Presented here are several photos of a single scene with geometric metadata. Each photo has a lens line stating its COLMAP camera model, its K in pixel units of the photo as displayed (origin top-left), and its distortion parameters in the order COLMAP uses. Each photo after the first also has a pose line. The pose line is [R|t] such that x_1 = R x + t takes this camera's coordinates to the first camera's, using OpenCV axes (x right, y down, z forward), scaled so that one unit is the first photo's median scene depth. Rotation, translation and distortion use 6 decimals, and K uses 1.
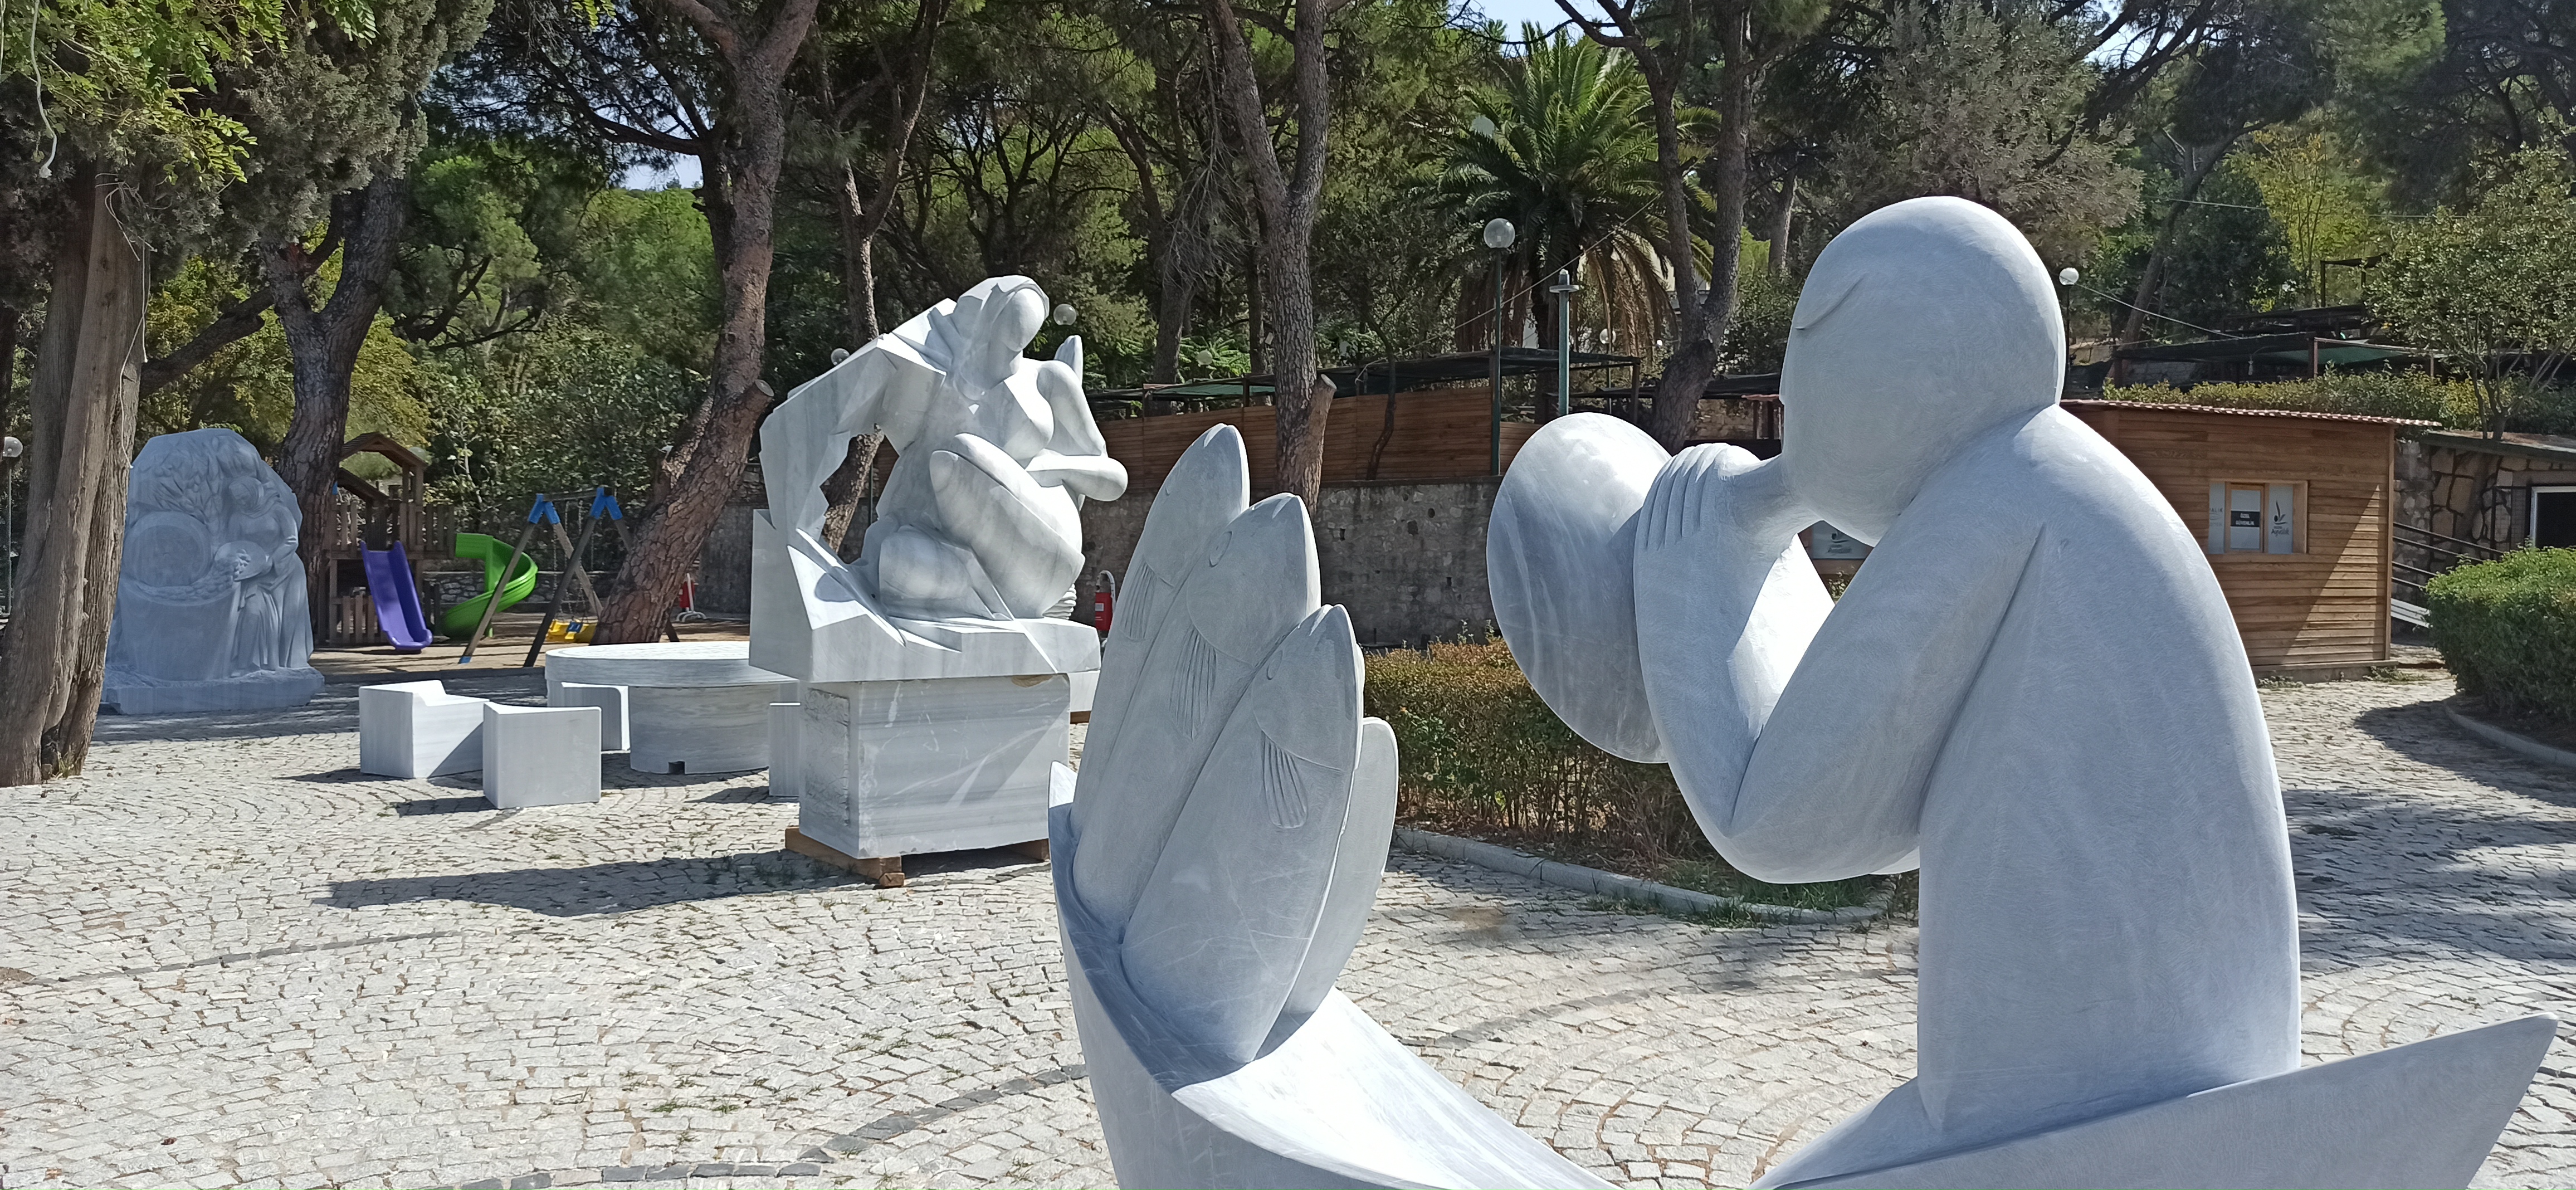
lens RADIAL K [[1936.3, 0, 1285.4], [0, 1936.3, 583.6], [0, 0, 1]] dist [0.068372, -0.004396]
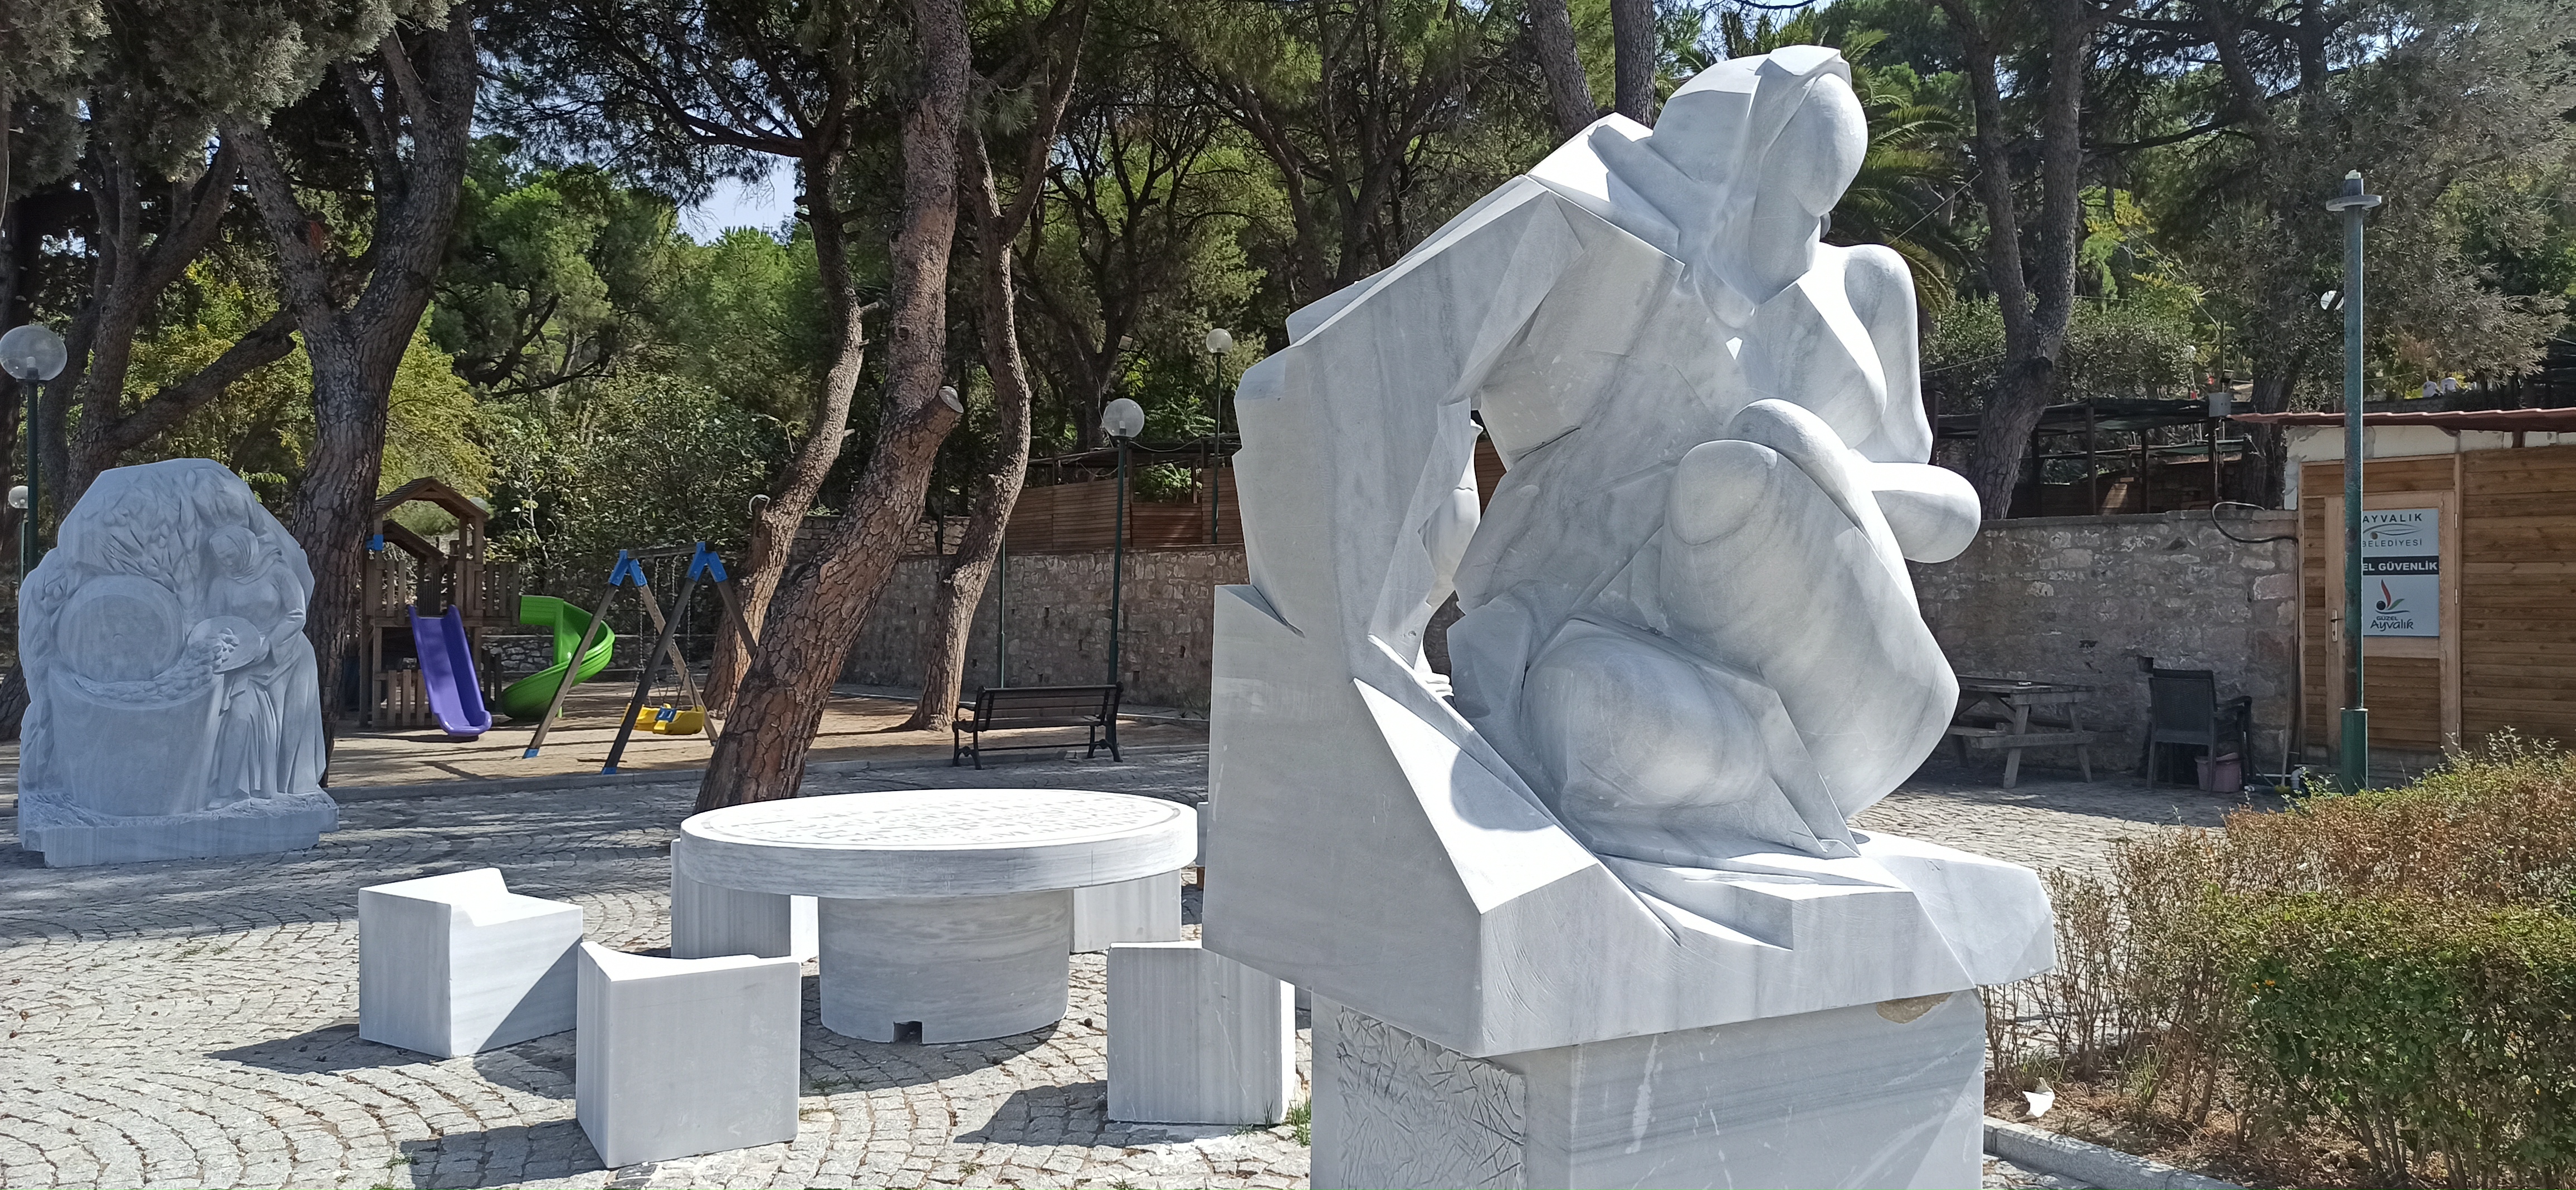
lens RADIAL K [[1936.3, 0, 1289.6], [0, 1936.3, 599.5], [0, 0, 1]] dist [0.068372, -0.004396]
pose [[0.999701, -0.000013, -0.024458, -0.126798], [-0.000475, 0.999801, -0.019936, -0.013546], [0.024453, 0.019942, 0.999502, 0.293955]]
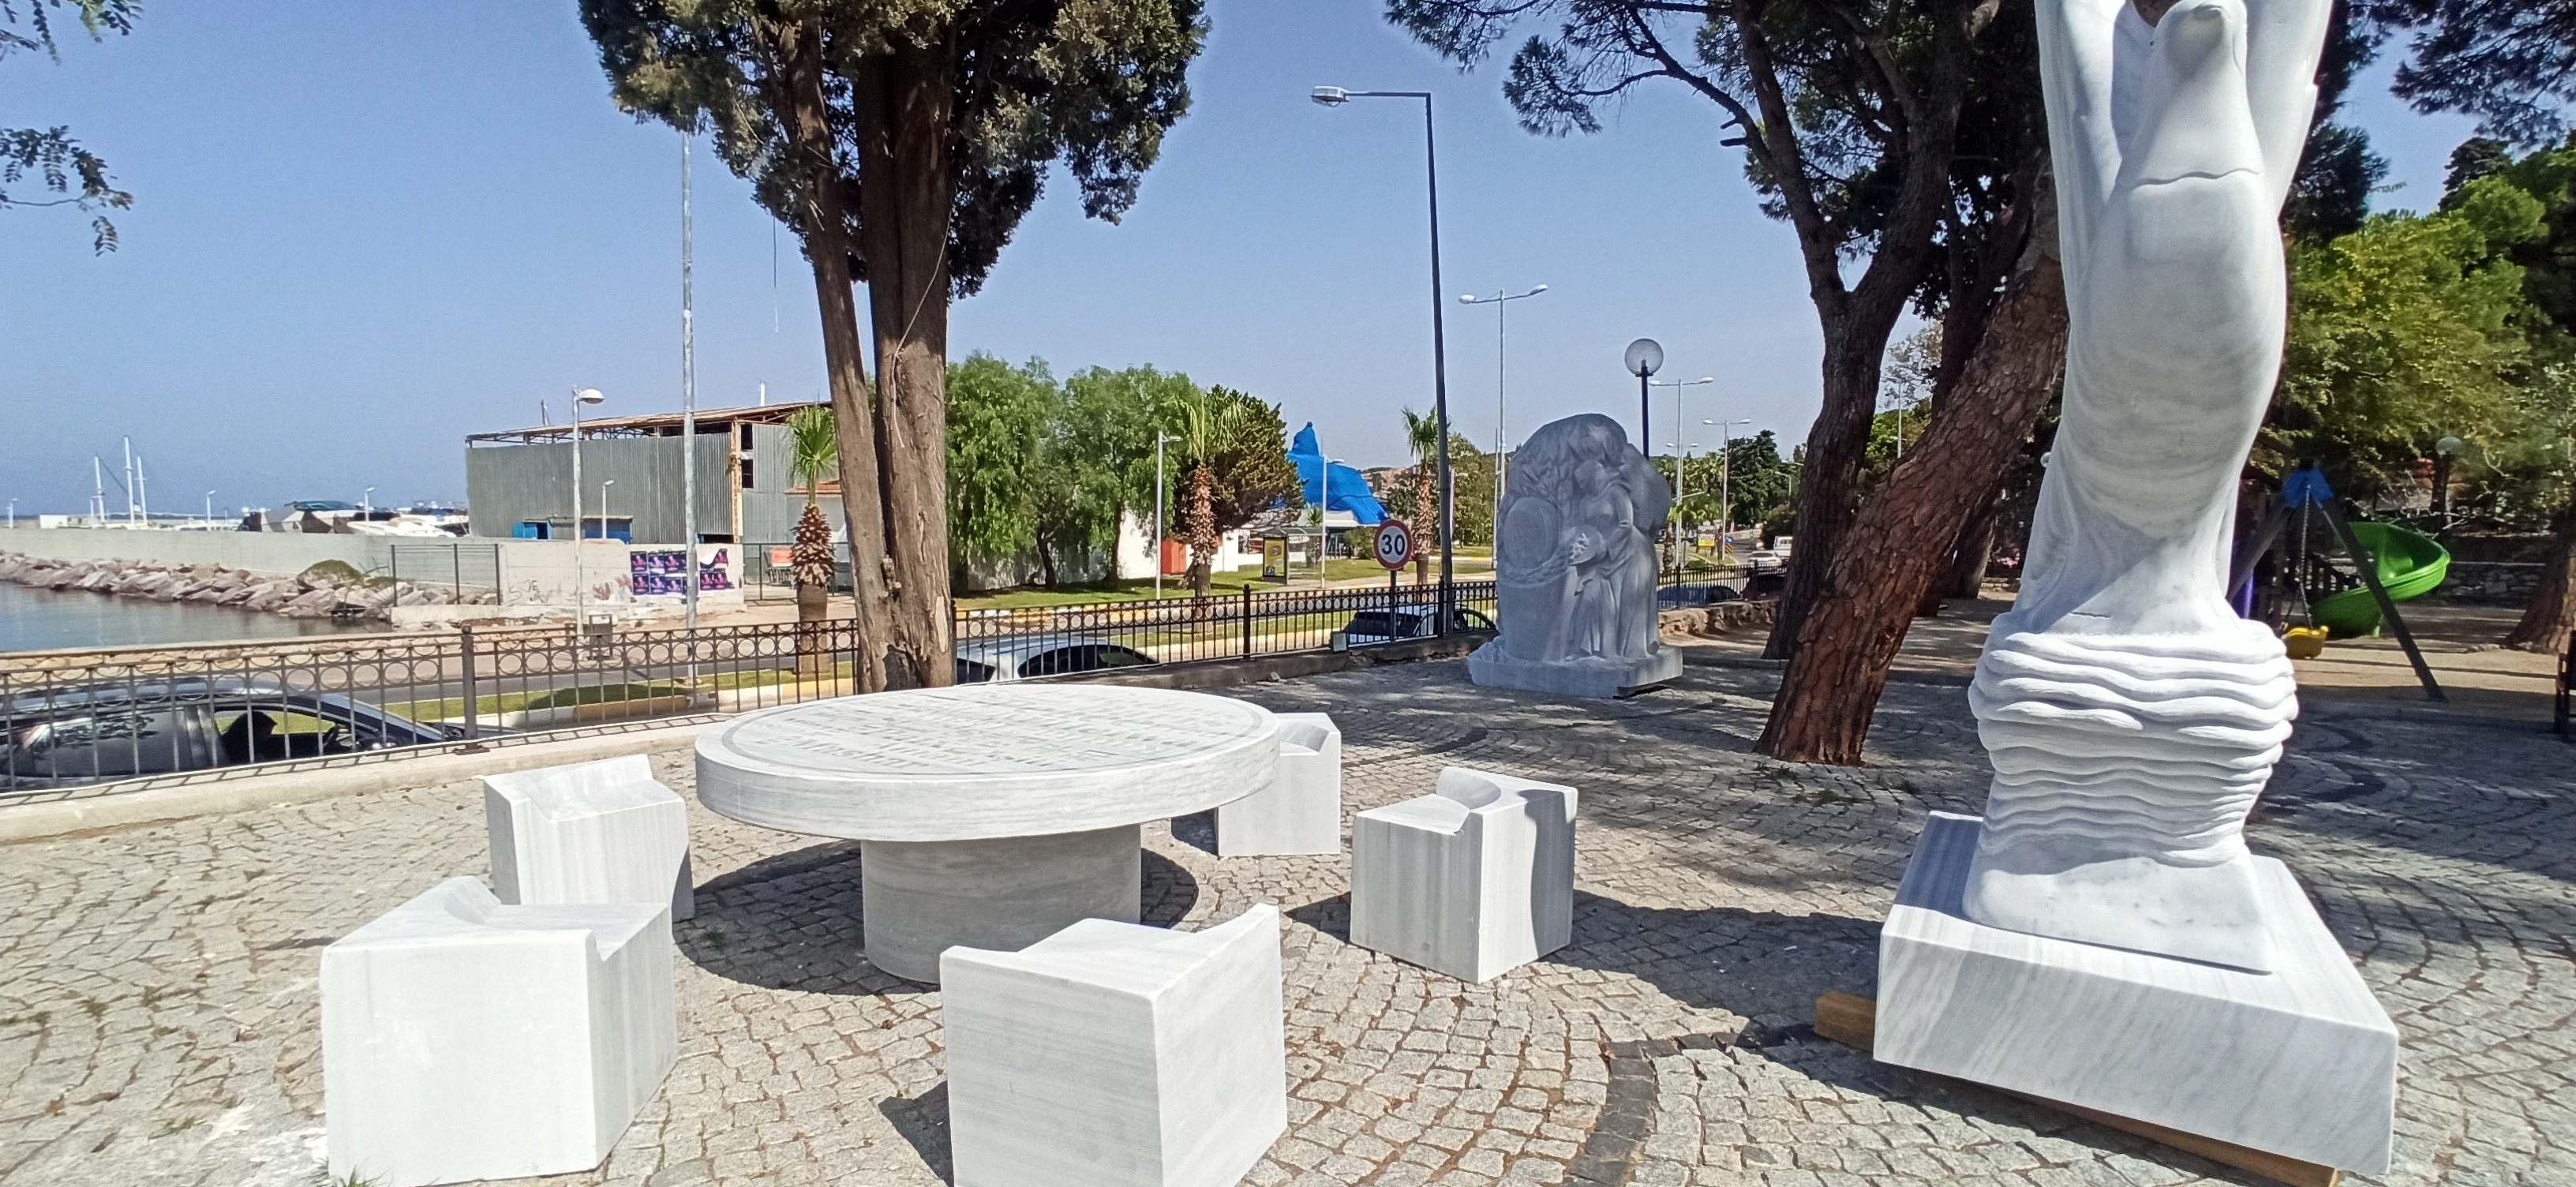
lens RADIAL K [[1186.4, 0, 1285.0], [0, 1186.4, 592.8], [0, 0, 1]] dist [0.000507, 0.000084]
pose [[0.240763, 0.053383, -0.969115, 0.017523], [-0.023212, 0.998517, 0.049236, -0.013351], [0.970306, 0.010641, 0.241646, 0.699230]]
